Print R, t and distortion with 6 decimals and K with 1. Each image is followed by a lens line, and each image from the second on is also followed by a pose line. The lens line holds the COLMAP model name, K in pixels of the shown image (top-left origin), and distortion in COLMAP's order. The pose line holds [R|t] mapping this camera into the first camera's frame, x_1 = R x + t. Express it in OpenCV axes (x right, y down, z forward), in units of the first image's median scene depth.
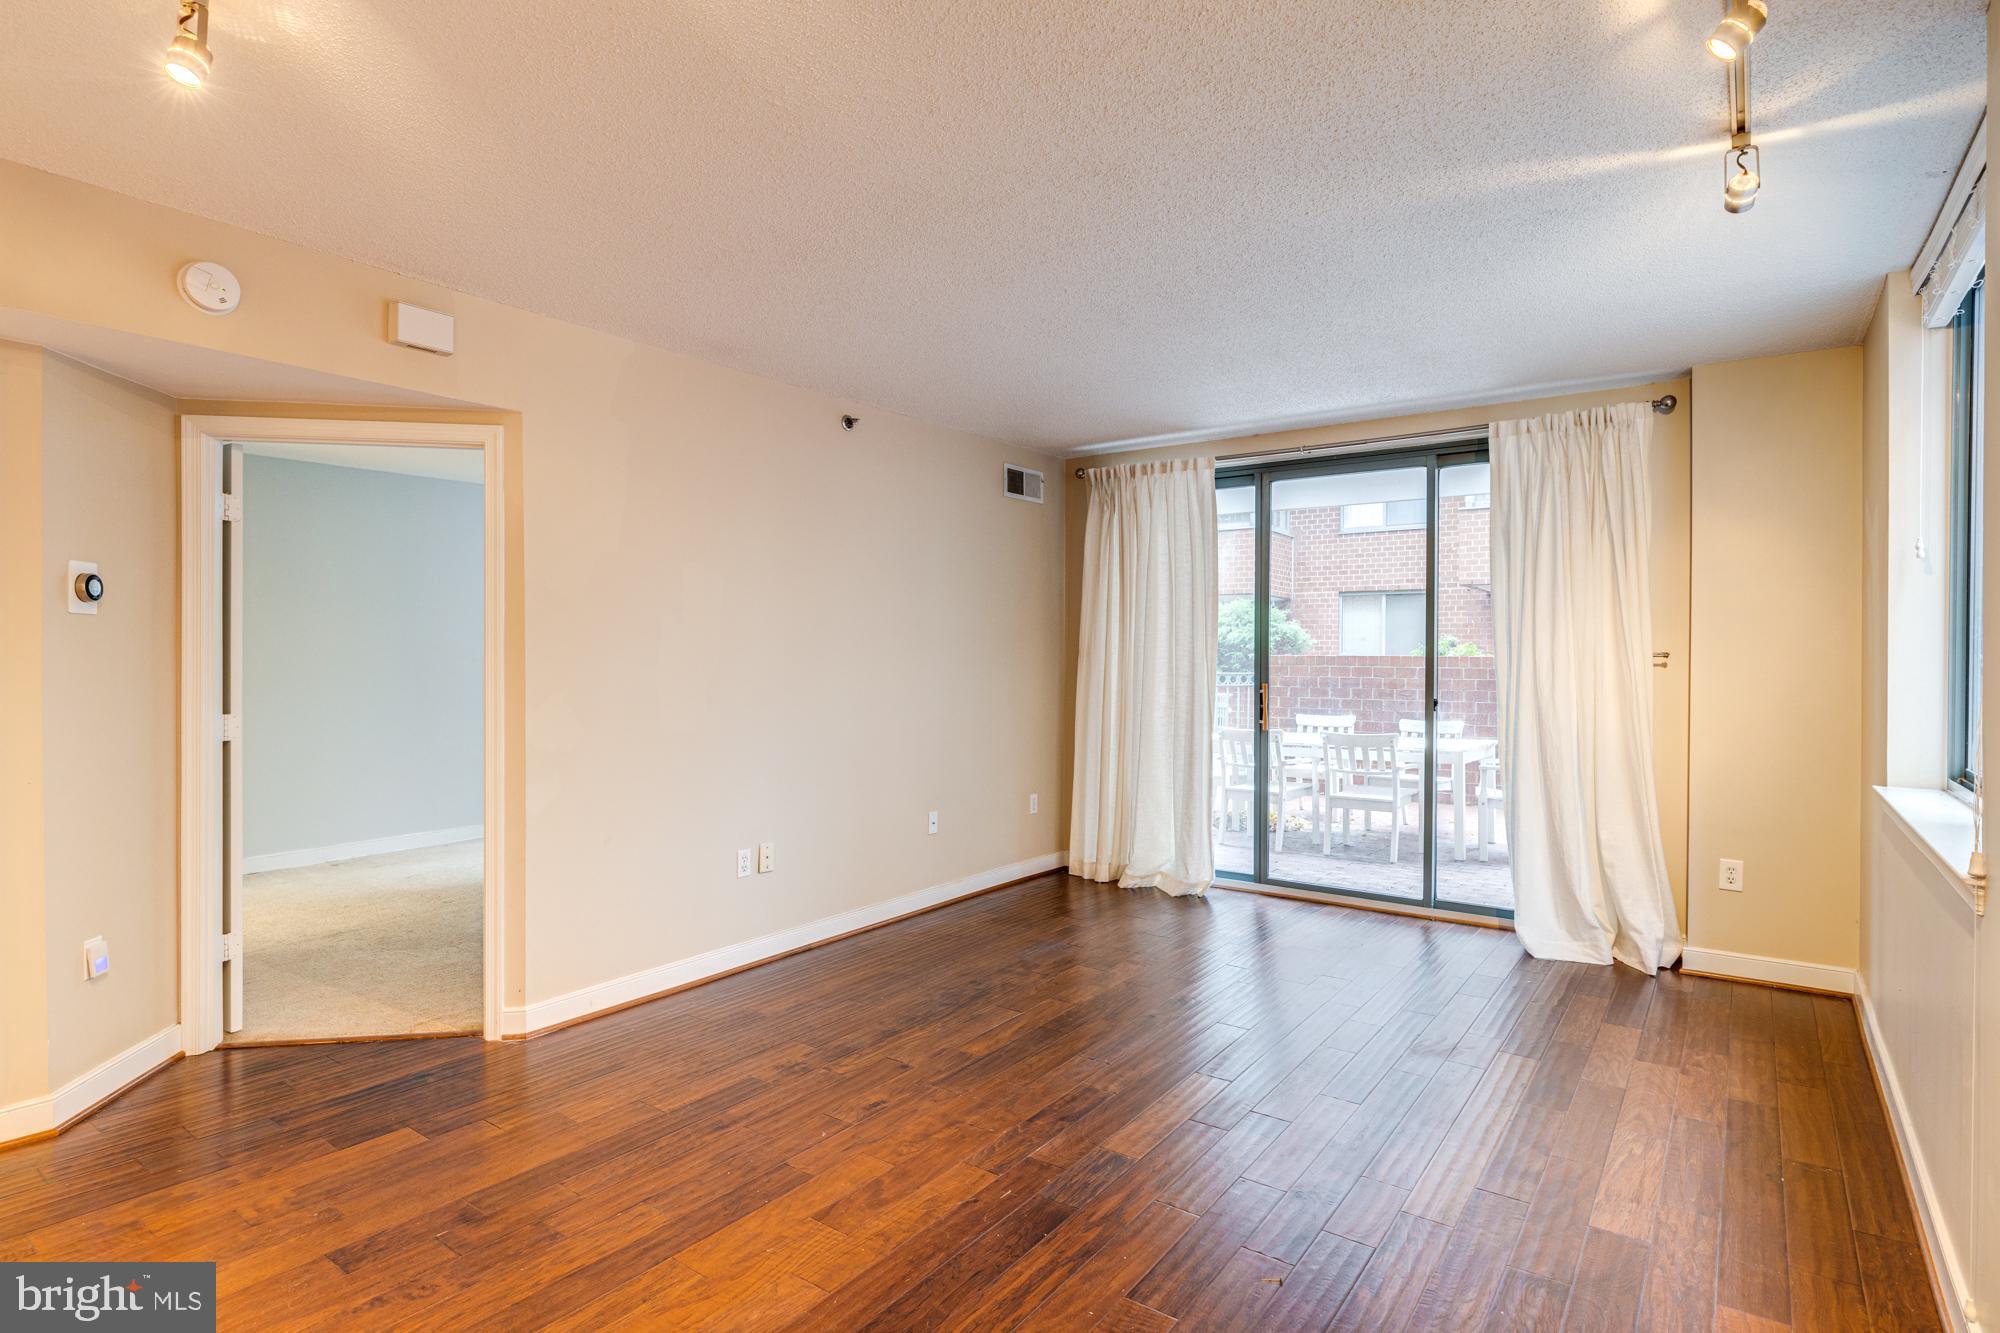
lens RADIAL K [[1027.2, 0, 1016.5], [0, 1027.2, 661.5], [0, 0, 1]] dist [0.006282, 0.000395]
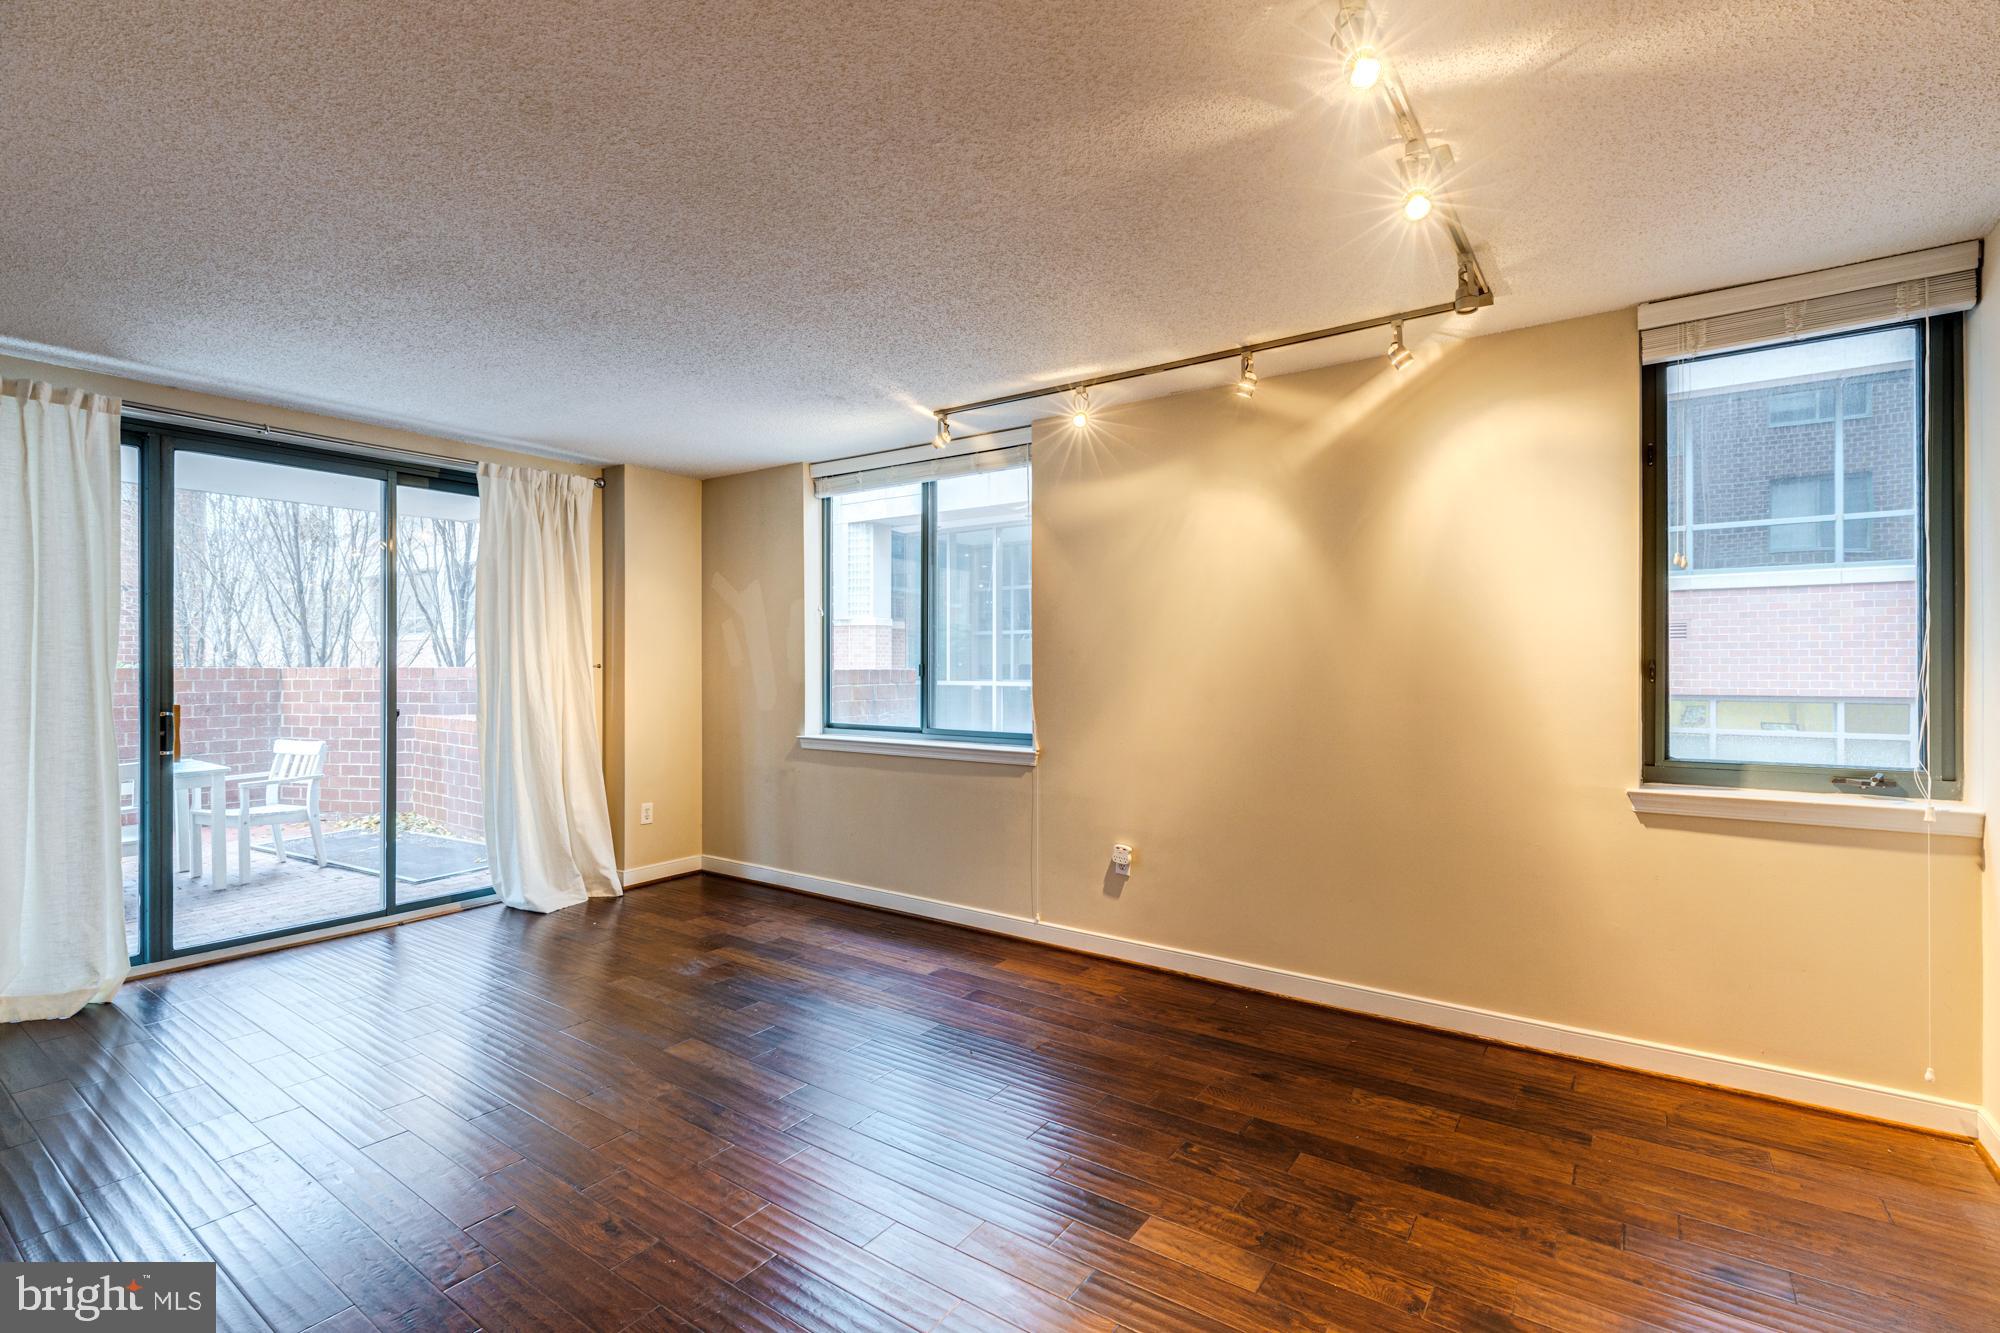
lens RADIAL K [[899.1, 0, 987.5], [0, 899.1, 667.6], [0, 0, 1]] dist [0.004784, -0.001330]
pose [[-0.000012, -0.005680, 0.999984, -0.527668], [0.007728, 0.999954, 0.005680, -0.006629], [-0.999970, 0.007728, 0.000032, 0.440783]]
